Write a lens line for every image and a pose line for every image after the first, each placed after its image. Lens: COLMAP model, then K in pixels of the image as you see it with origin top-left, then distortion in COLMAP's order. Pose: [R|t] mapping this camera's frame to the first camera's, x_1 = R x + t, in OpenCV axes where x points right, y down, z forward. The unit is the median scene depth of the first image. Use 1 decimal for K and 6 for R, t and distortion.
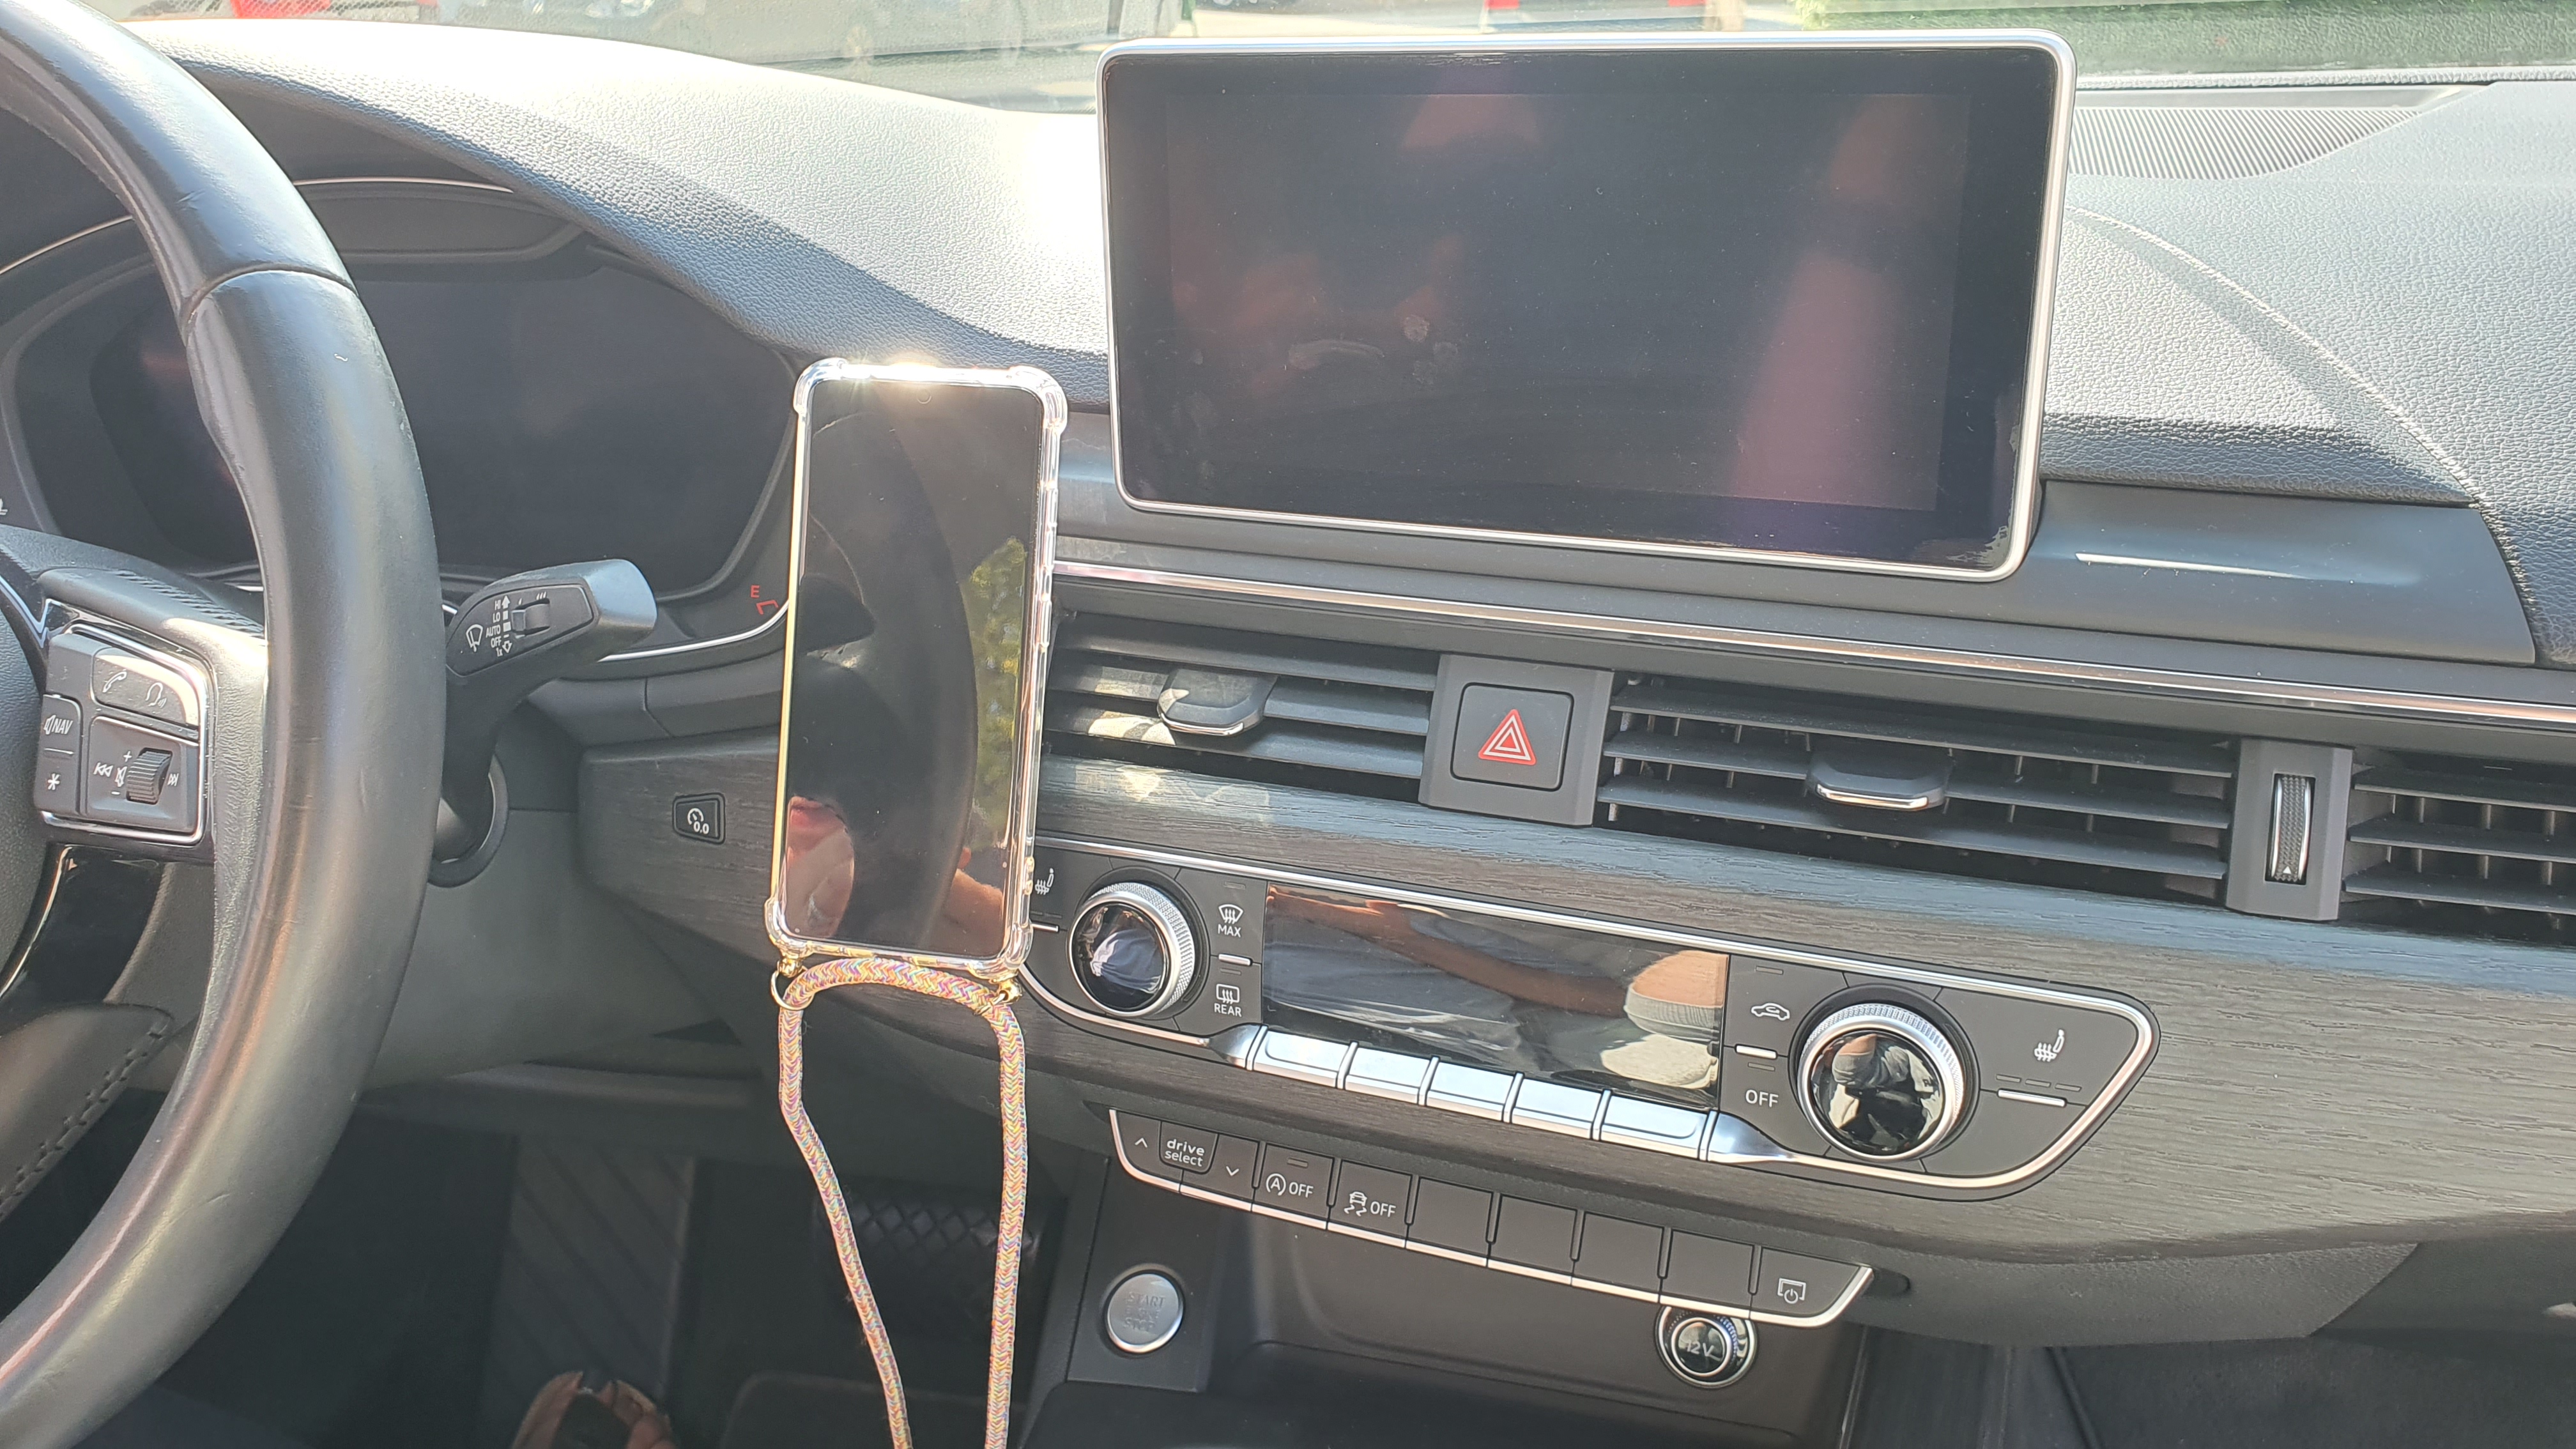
lens RADIAL K [[2117.2, 0, 1295.8], [0, 2117.2, 708.8], [0, 0, 1]] dist [0.029848, 0.012259]
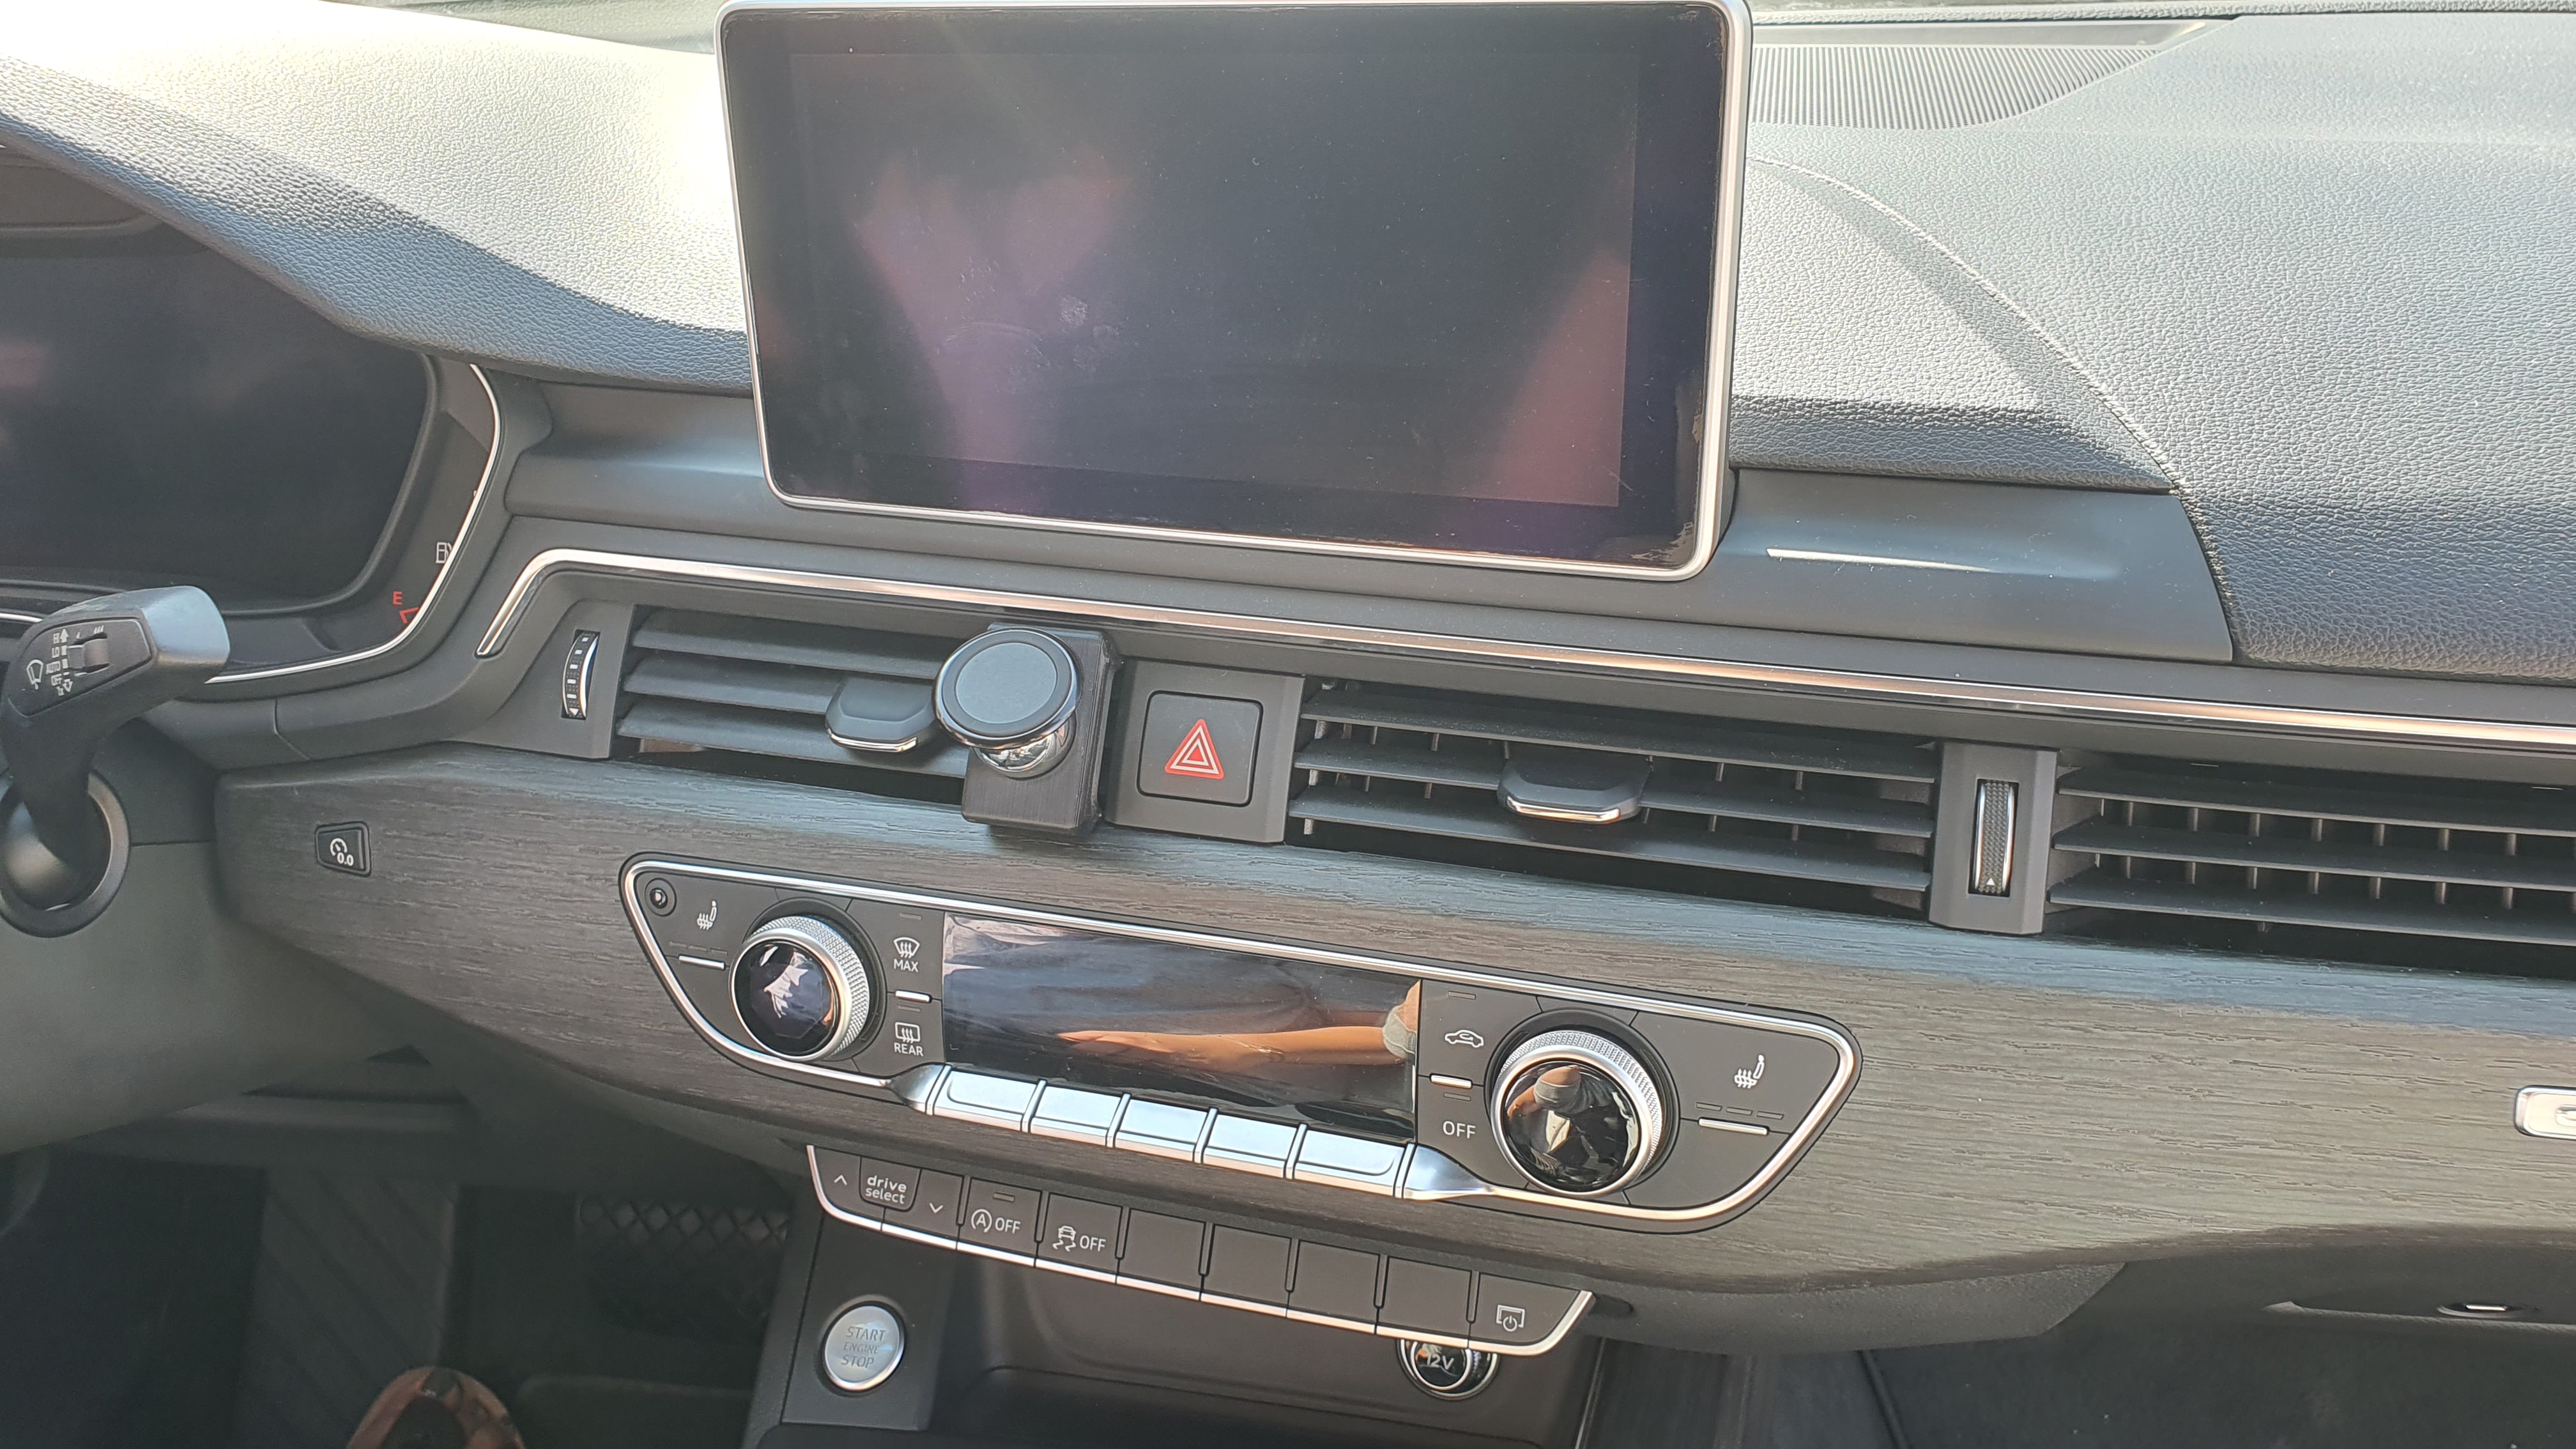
lens RADIAL K [[2117.5, 0, 1288.0], [0, 2117.5, 724.5], [0, 0, 1]] dist [0.017157, 0.009284]
pose [[0.998023, -0.029677, 0.055398, 0.096386], [0.027061, 0.998510, 0.047379, -0.043179], [-0.056722, -0.045786, 0.997340, 0.076501]]
